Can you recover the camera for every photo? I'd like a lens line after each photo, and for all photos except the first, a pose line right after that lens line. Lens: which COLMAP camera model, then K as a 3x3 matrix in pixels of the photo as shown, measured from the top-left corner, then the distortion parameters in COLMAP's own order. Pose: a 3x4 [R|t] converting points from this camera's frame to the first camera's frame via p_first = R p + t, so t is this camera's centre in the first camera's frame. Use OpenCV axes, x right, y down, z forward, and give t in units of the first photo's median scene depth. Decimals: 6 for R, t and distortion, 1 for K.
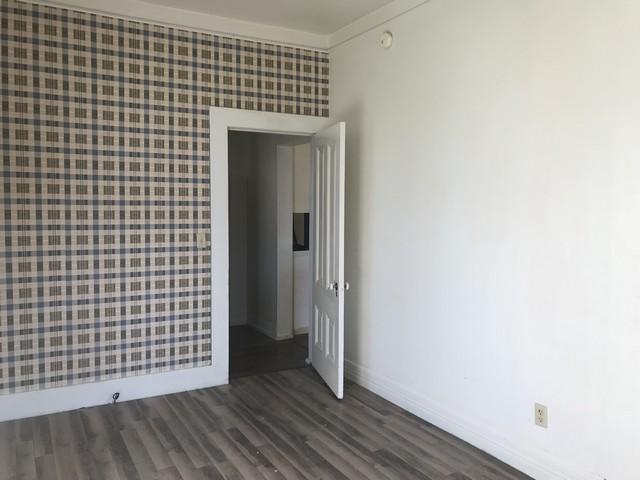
lens RADIAL K [[527.7, 0, 320.2], [0, 527.7, 239.6], [0, 0, 1]] dist [0.037986, -0.060898]
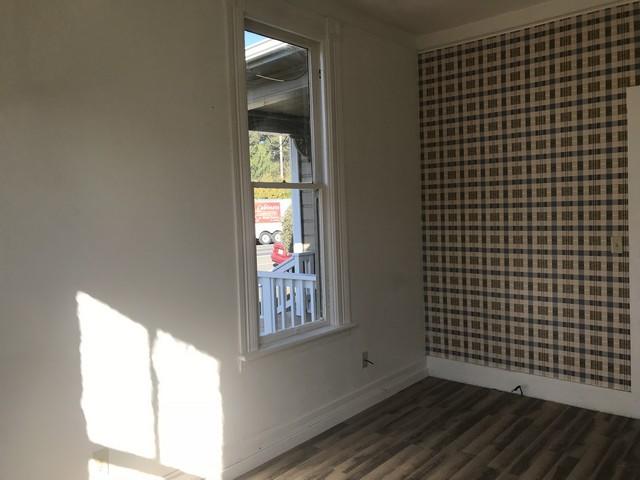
lens RADIAL K [[527.7, 0, 320.3], [0, 527.7, 240.2], [0, 0, 1]] dist [0.037986, -0.060898]
pose [[0.324397, 0.031922, -0.945382, 0.473212], [-0.029638, 0.999283, 0.023572, -0.012604], [0.945457, 0.020372, 0.325110, 0.276760]]
